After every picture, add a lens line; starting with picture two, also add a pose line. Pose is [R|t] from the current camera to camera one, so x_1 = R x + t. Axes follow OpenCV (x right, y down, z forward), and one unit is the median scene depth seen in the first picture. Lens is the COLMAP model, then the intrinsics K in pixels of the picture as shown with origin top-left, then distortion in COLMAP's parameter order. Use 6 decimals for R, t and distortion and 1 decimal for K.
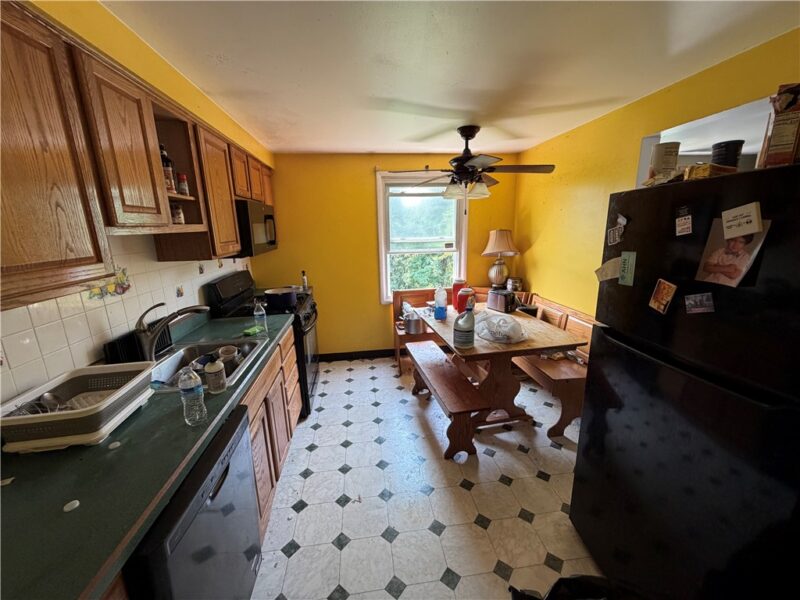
lens RADIAL K [[318.2, 0, 403.7], [0, 318.2, 299.7], [0, 0, 1]] dist [0.002469, 0.000104]
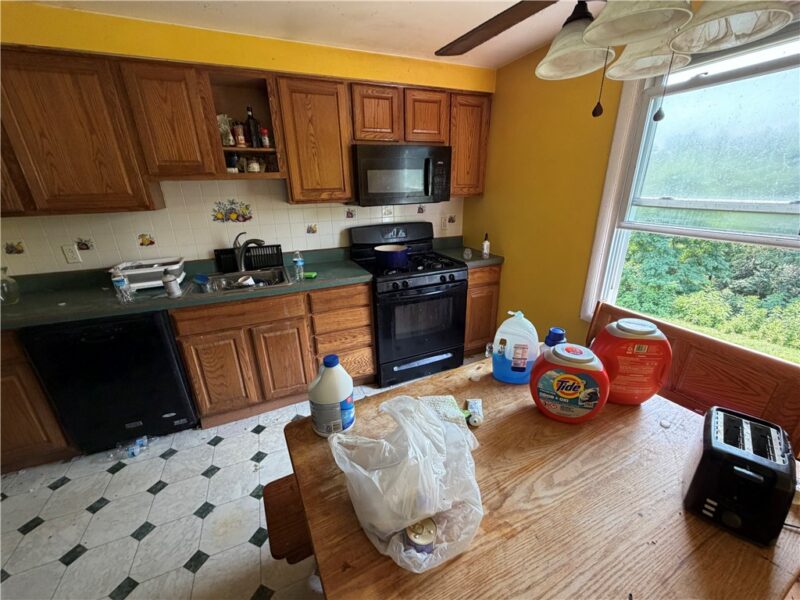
lens RADIAL K [[318.2, 0, 401.7], [0, 318.2, 300.9], [0, 0, 1]] dist [0.002469, 0.000104]
pose [[0.266923, 0.346037, -0.899450, 0.731271], [-0.206265, 0.932198, 0.297424, -0.247216], [0.941385, 0.106136, 0.320201, 1.144135]]
